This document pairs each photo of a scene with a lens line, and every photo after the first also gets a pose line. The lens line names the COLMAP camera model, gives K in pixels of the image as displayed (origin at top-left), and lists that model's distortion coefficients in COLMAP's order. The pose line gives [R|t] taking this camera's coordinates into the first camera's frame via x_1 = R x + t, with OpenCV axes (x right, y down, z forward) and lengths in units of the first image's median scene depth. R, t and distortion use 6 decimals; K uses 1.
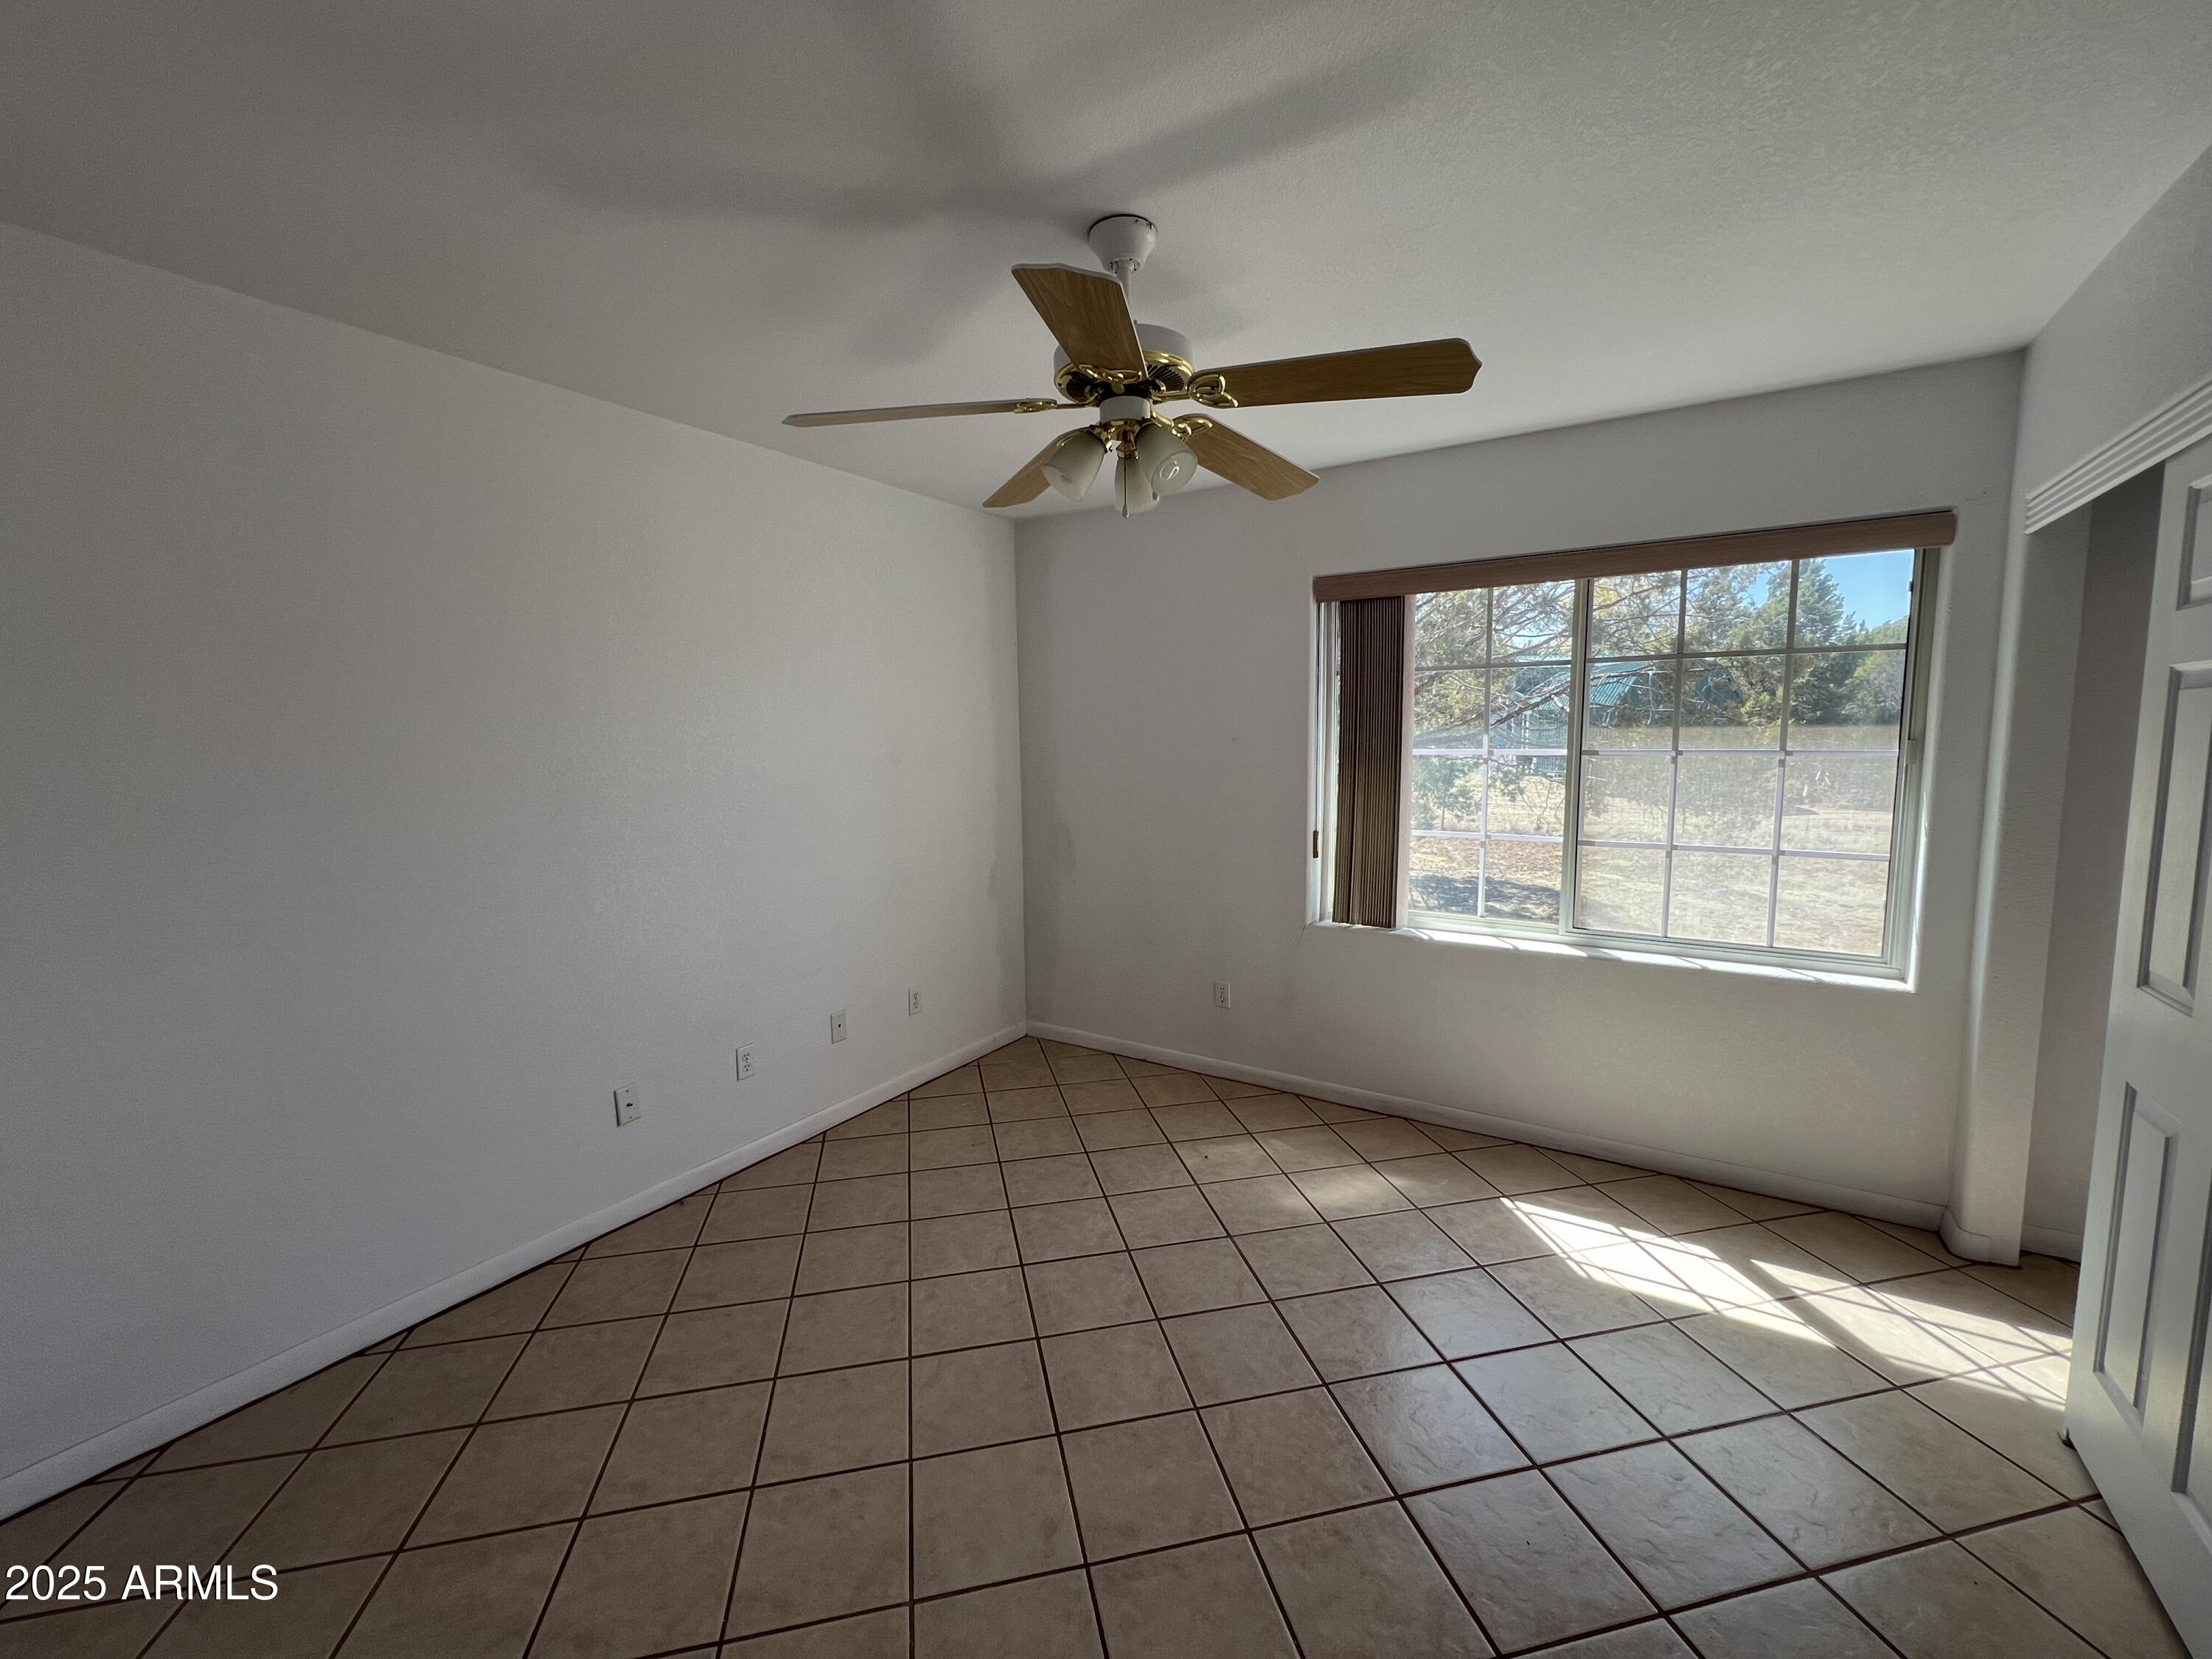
lens RADIAL K [[885.6, 0, 1106.0], [0, 885.6, 829.5], [0, 0, 1]] dist [-0.002033, -0.000240]
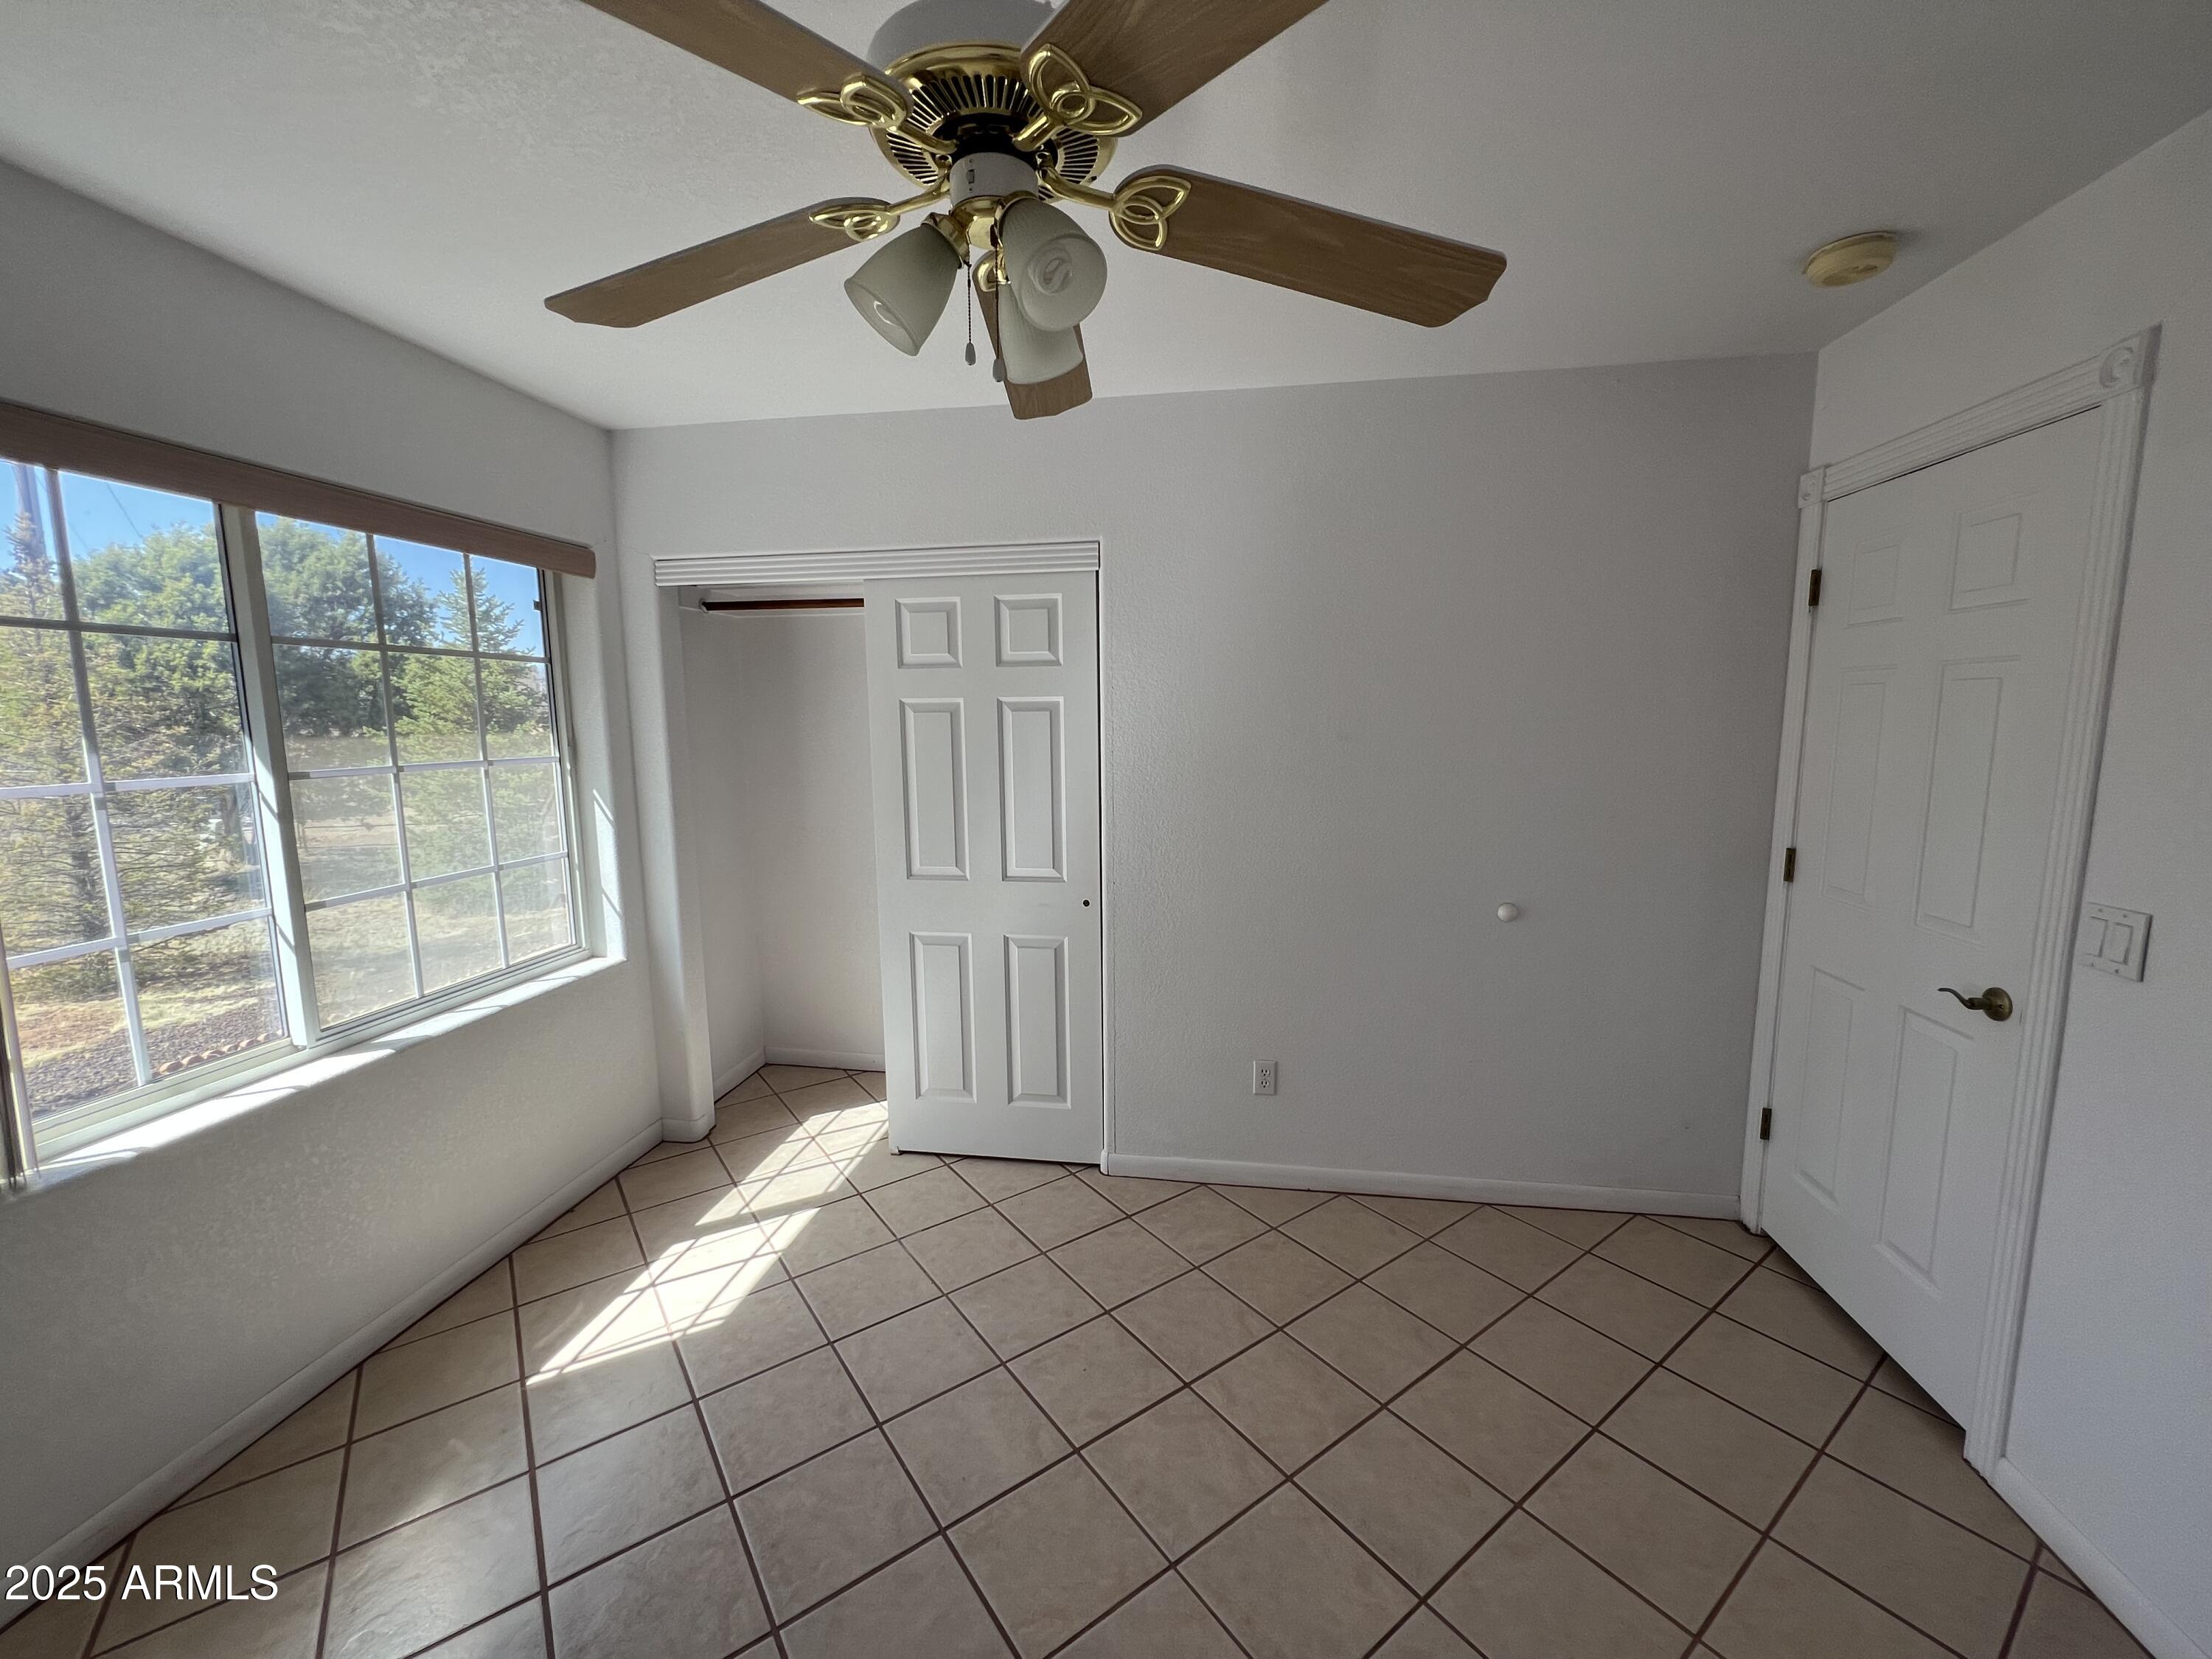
lens RADIAL K [[885.6, 0, 1106.0], [0, 885.6, 829.5], [0, 0, 1]] dist [-0.002033, -0.000240]
pose [[-0.399092, -0.113792, 0.909822, -0.389944], [0.099134, 0.981098, 0.166192, -0.117151], [-0.911536, 0.156520, -0.380268, 0.832084]]
